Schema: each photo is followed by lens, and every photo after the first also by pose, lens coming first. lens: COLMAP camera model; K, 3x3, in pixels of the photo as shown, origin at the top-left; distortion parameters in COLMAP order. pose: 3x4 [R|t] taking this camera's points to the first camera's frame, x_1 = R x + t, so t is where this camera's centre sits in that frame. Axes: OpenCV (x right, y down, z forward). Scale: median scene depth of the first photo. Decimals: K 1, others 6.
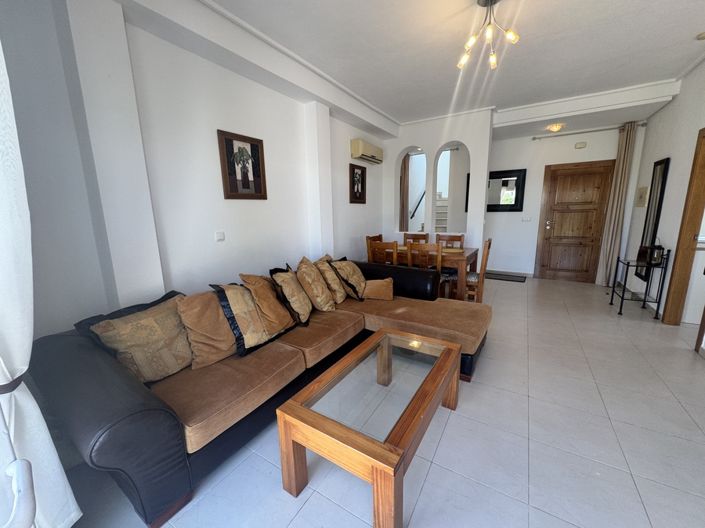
lens RADIAL K [[283.1, 0, 351.6], [0, 283.1, 264.6], [0, 0, 1]] dist [-0.001424, 0.000919]
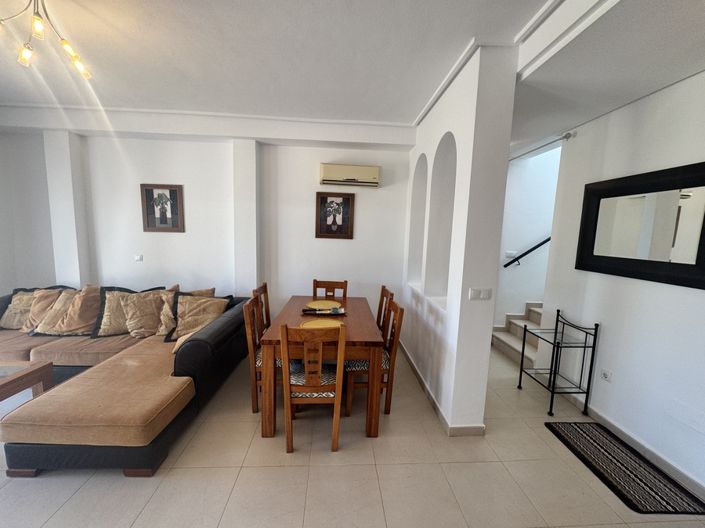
lens RADIAL K [[283.1, 0, 351.9], [0, 283.1, 266.6], [0, 0, 1]] dist [-0.001424, 0.000919]
pose [[0.568930, 0.135392, -0.811165, 1.030297], [-0.194814, 0.980468, 0.027013, -0.239695], [0.798978, 0.142658, 0.584194, 0.821887]]
